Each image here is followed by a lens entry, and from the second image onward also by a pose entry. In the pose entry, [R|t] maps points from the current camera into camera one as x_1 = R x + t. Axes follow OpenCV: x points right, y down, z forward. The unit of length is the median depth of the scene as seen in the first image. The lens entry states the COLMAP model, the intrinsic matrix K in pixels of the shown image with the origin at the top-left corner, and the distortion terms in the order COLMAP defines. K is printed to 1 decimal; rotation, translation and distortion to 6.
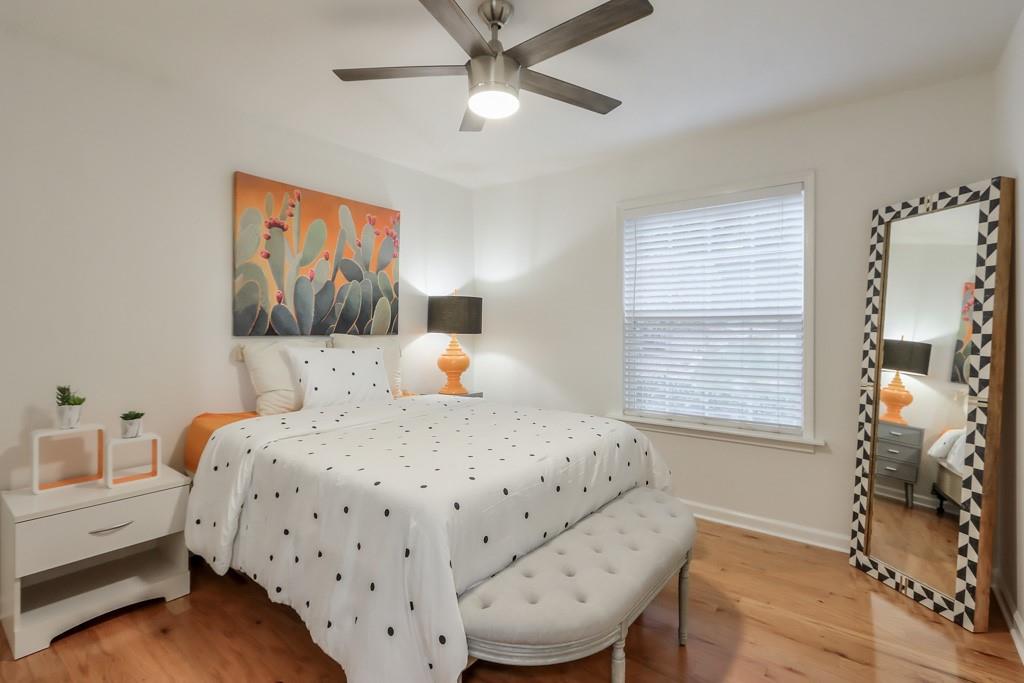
lens RADIAL K [[483.7, 0, 508.1], [0, 483.7, 336.0], [0, 0, 1]] dist [-0.000927, 0.000026]
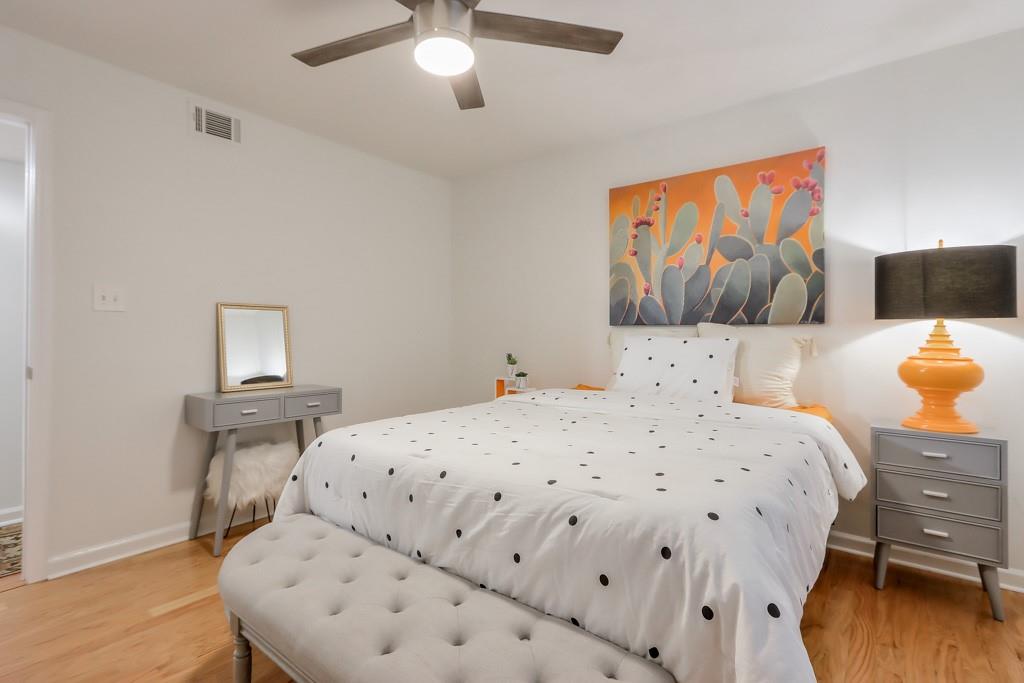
lens RADIAL K [[483.7, 0, 508.1], [0, 483.7, 336.0], [0, 0, 1]] dist [-0.000927, 0.000026]
pose [[-0.000687, -0.003919, -0.999992, 0.531365], [-0.018495, 0.999821, -0.003905, 0.029206], [0.999829, 0.018492, -0.000760, 0.622012]]
